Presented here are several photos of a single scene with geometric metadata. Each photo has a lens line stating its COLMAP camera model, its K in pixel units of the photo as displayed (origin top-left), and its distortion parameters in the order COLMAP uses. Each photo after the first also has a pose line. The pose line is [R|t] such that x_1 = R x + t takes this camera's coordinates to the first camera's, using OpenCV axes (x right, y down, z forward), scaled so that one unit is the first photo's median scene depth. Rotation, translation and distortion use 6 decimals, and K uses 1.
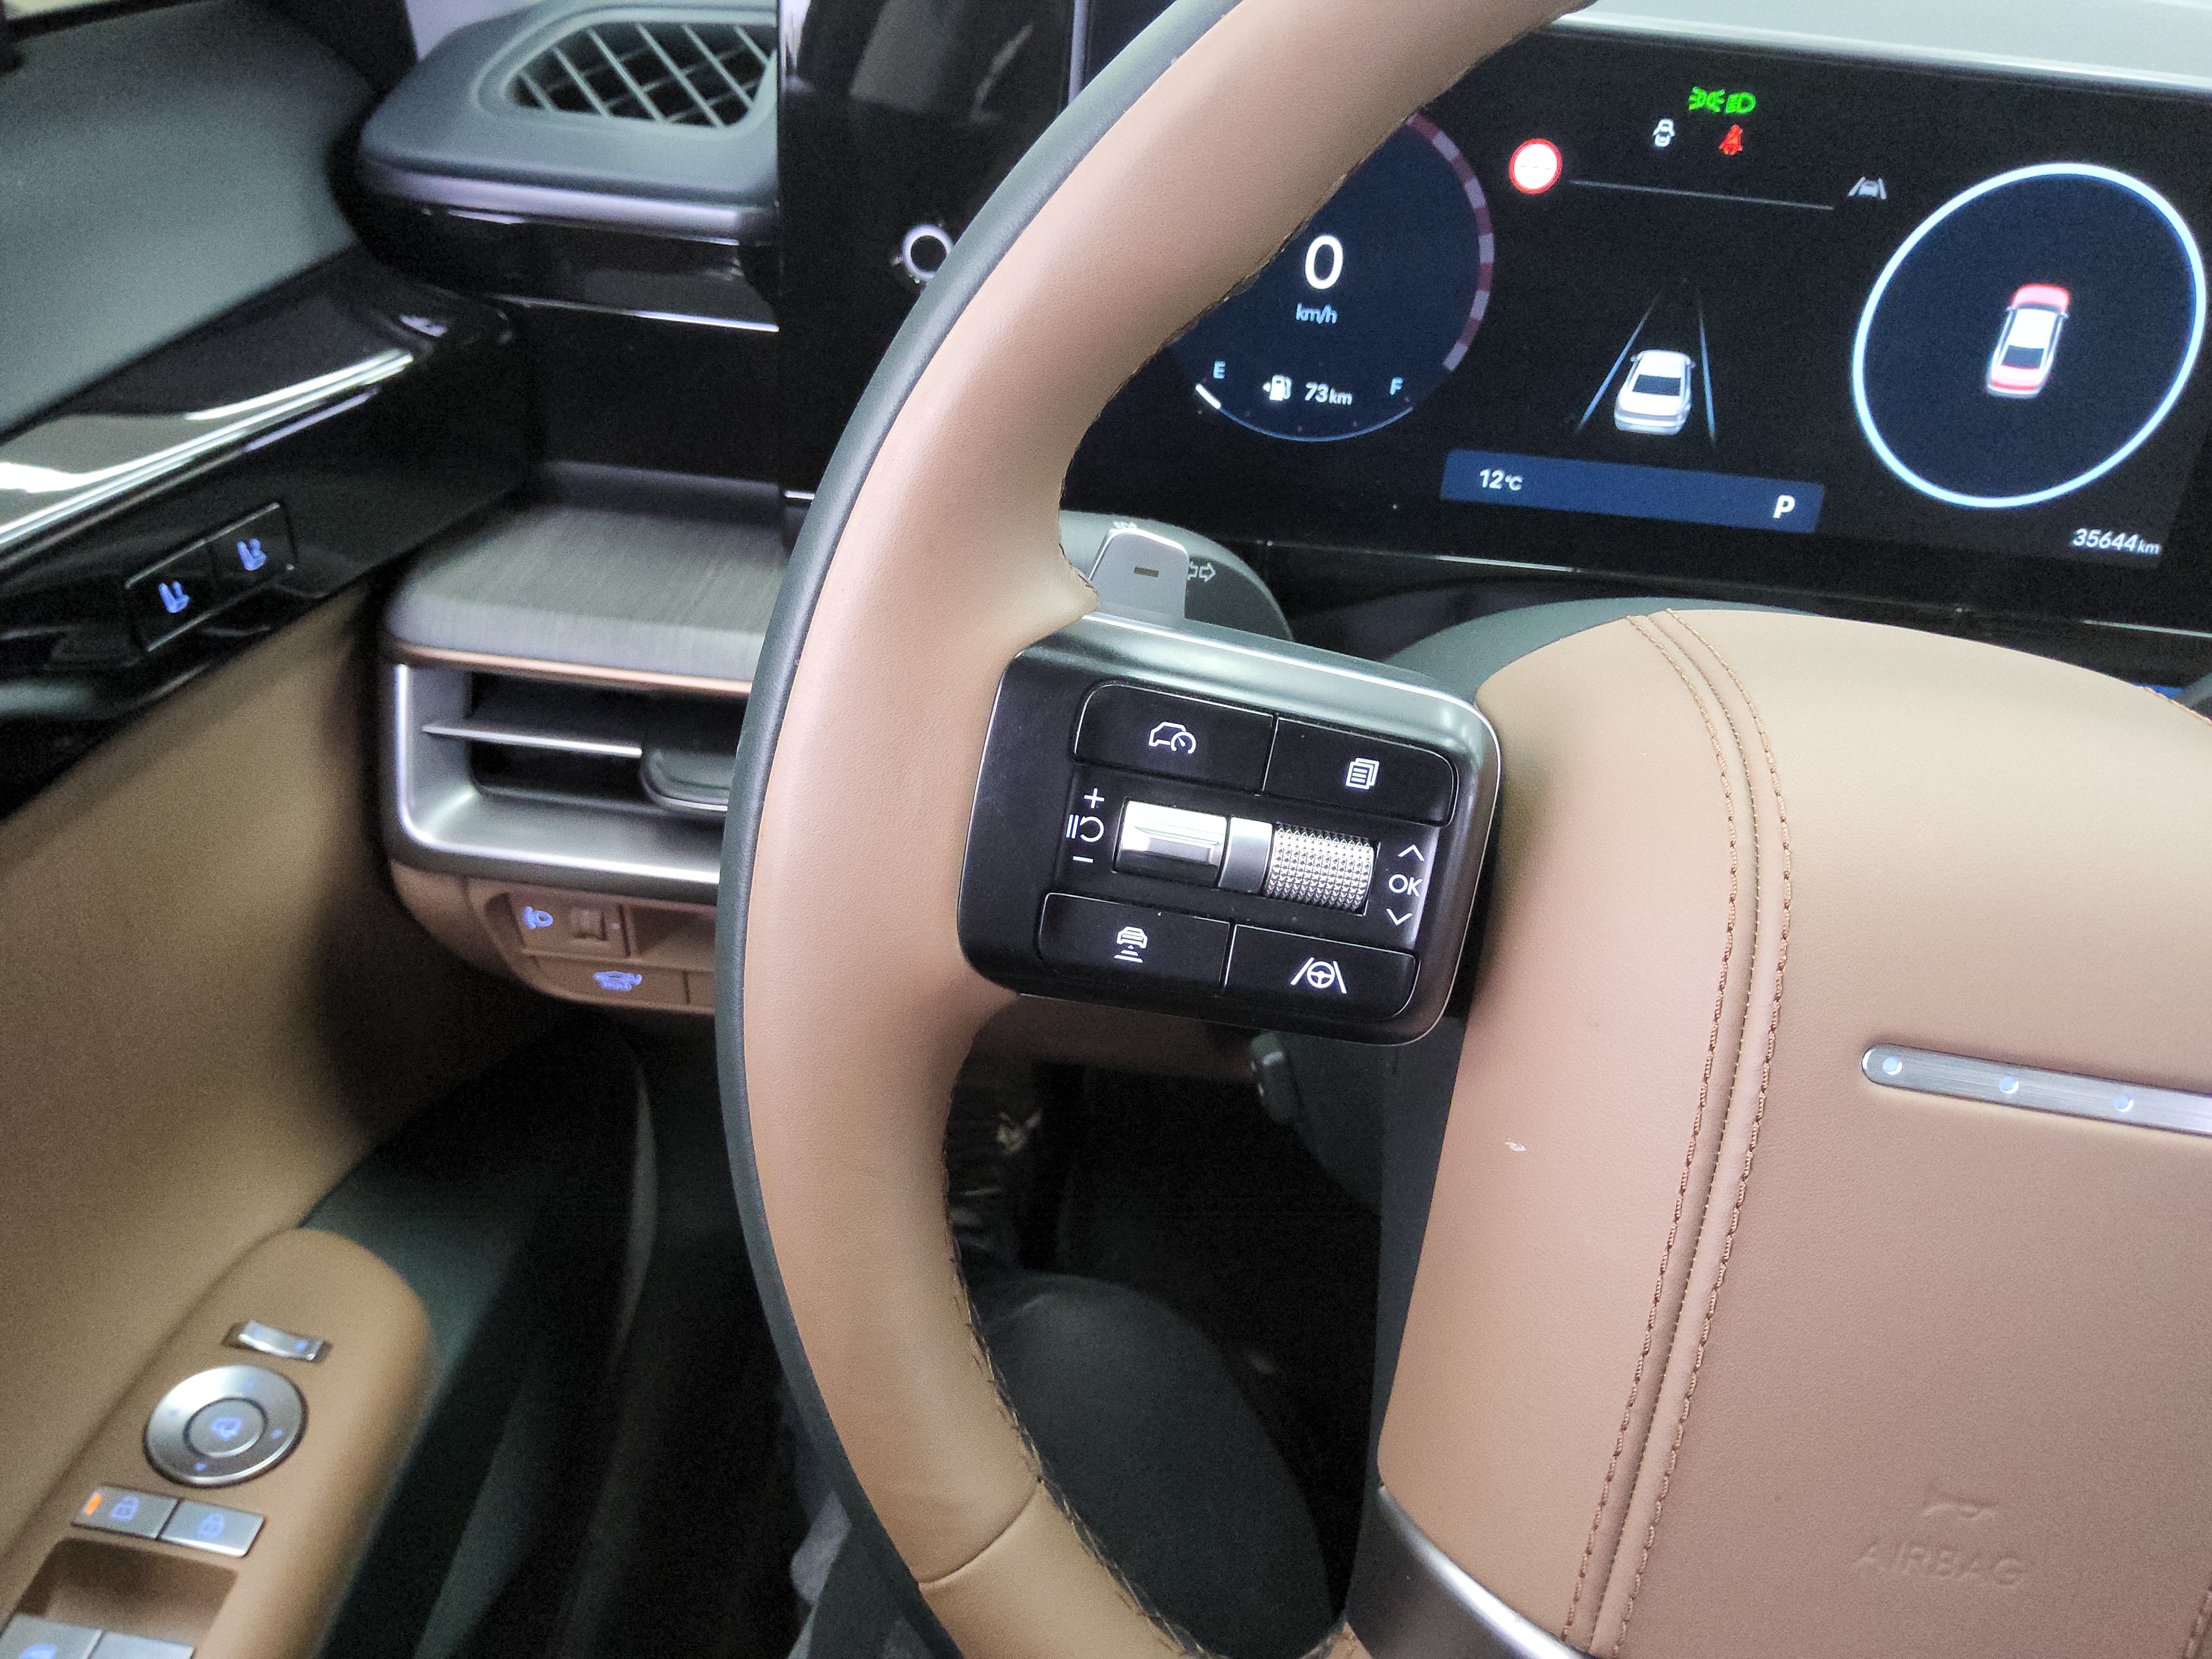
lens RADIAL K [[1726.2, 0, 1103.8], [0, 1726.2, 845.6], [0, 0, 1]] dist [0.002317, -0.010505]
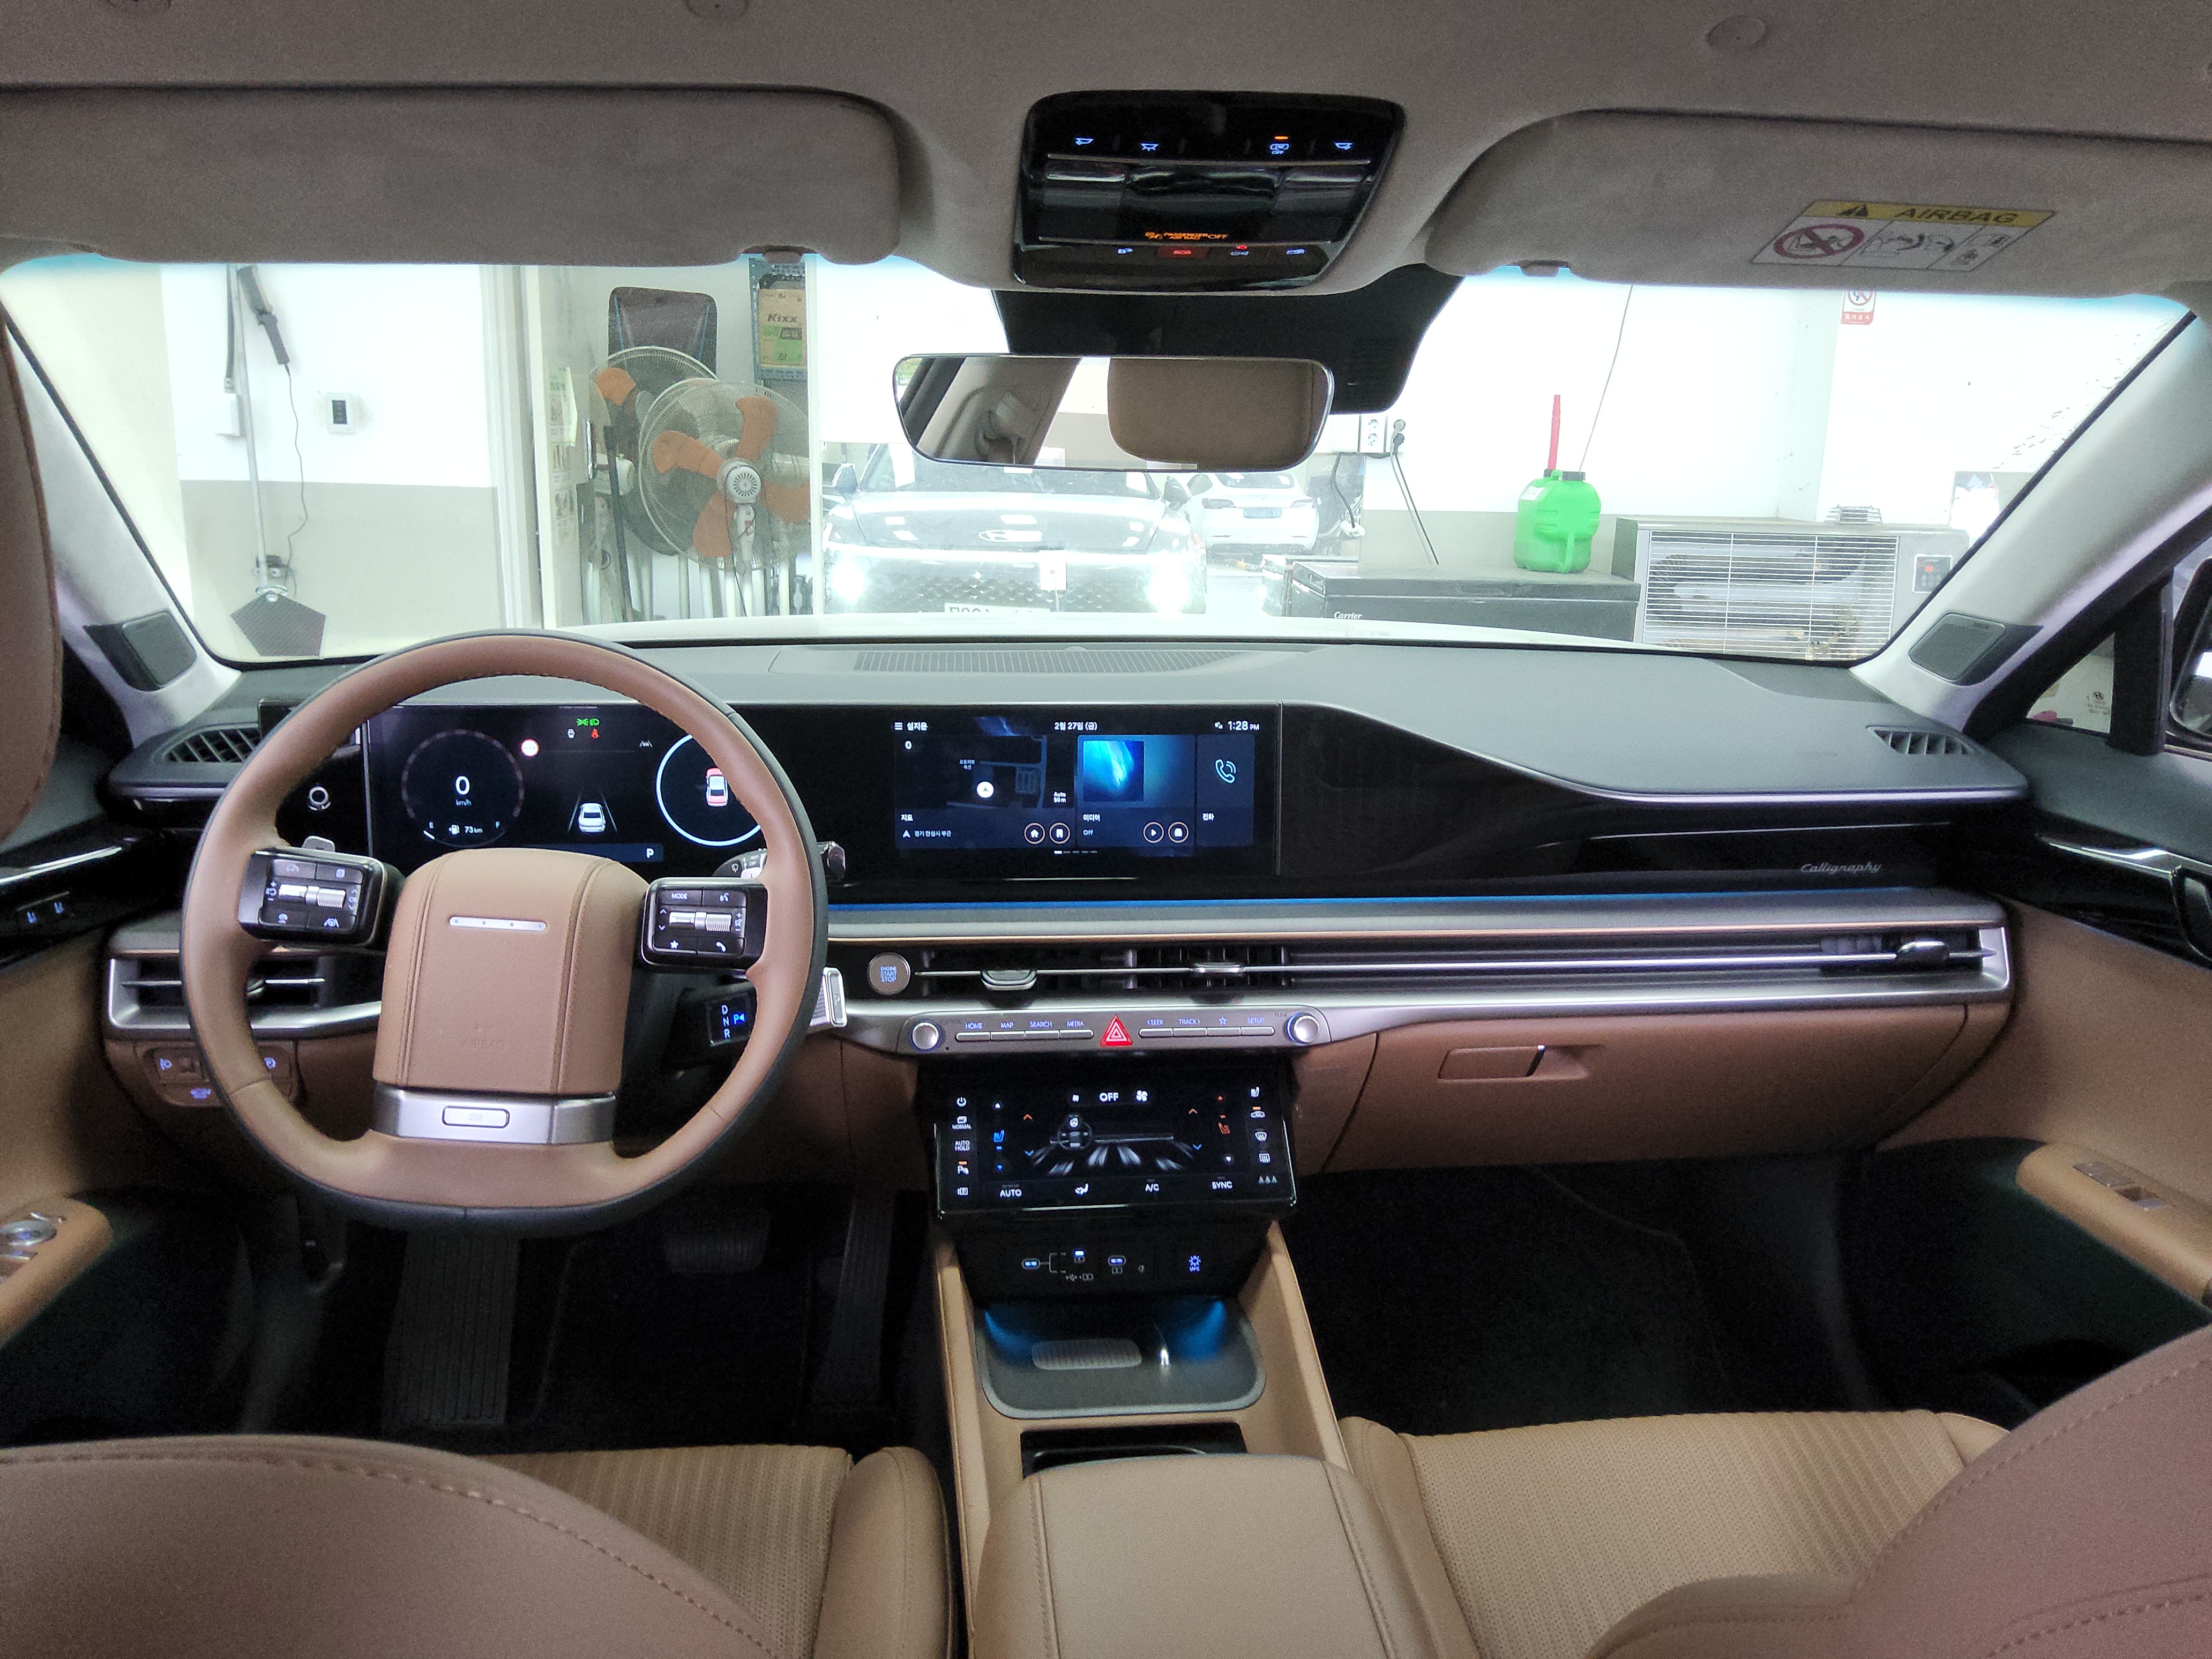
lens RADIAL K [[1726.2, 0, 1113.5], [0, 1726.2, 823.6], [0, 0, 1]] dist [0.002317, -0.010505]
pose [[0.986350, -0.096989, 0.133065, 0.782841], [0.137902, 0.928164, -0.345680, 0.836653], [-0.089979, 0.359311, 0.928870, -1.687279]]
